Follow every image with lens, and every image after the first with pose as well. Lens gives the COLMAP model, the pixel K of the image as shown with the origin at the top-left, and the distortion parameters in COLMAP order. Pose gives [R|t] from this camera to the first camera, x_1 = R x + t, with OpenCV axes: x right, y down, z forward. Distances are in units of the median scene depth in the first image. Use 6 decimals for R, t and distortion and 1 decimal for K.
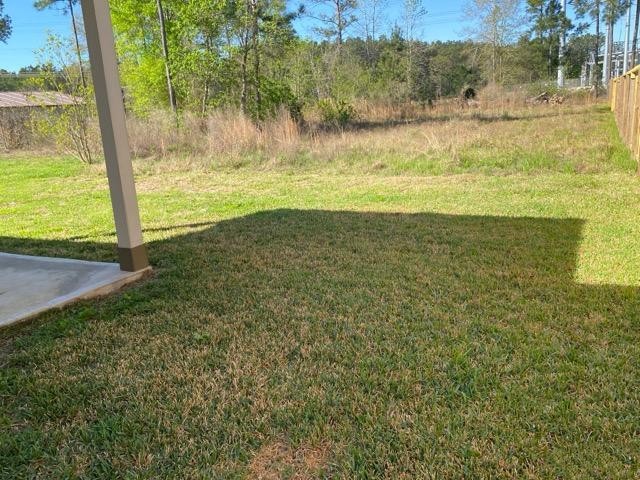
lens RADIAL K [[547.6, 0, 319.0], [0, 547.6, 240.5], [0, 0, 1]] dist [-0.009431, 0.036833]
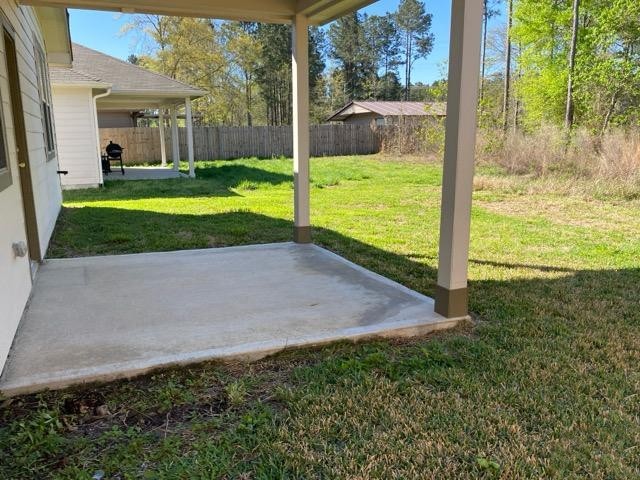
lens RADIAL K [[547.6, 0, 320.0], [0, 547.6, 245.2], [0, 0, 1]] dist [-0.009431, 0.036833]
pose [[0.778560, 0.183962, -0.600002, -0.009982], [-0.192613, 0.979973, 0.050528, -0.035275], [0.597281, 0.076229, 0.798401, 0.145832]]
